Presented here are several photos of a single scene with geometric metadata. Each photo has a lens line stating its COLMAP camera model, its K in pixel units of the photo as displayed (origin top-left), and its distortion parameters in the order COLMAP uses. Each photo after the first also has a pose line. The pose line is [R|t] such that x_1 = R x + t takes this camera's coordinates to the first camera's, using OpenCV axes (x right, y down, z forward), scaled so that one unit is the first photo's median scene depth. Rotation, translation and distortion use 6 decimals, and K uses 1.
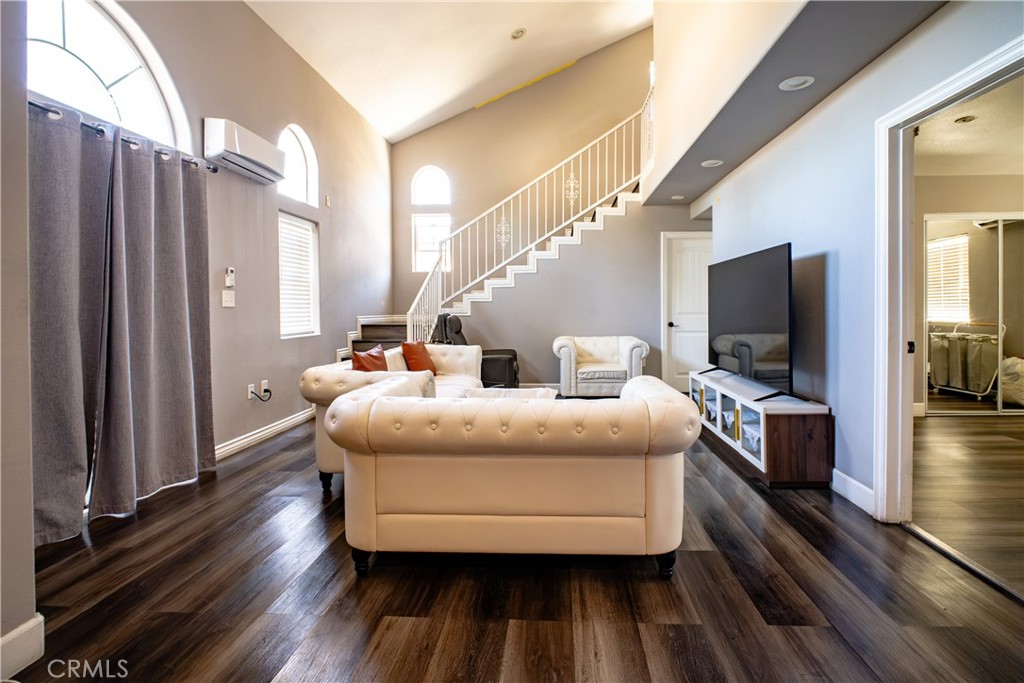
lens RADIAL K [[507.4, 0, 513.8], [0, 507.4, 318.0], [0, 0, 1]] dist [0.002687, -0.010444]
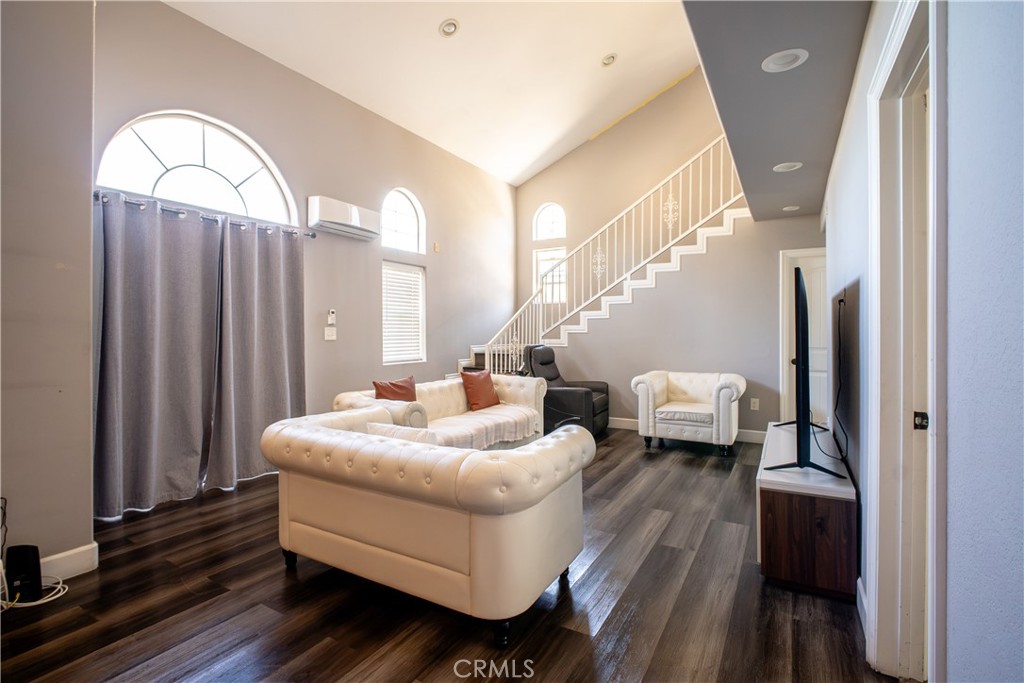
lens RADIAL K [[489.3, 0, 516.8], [0, 489.3, 336.8], [0, 0, 1]] dist [-0.001605, -0.005319]
pose [[0.879782, 0.007619, -0.475316, 0.336019], [-0.010191, 0.999944, -0.002835, -0.024016], [0.475268, 0.007338, 0.879811, 0.100565]]
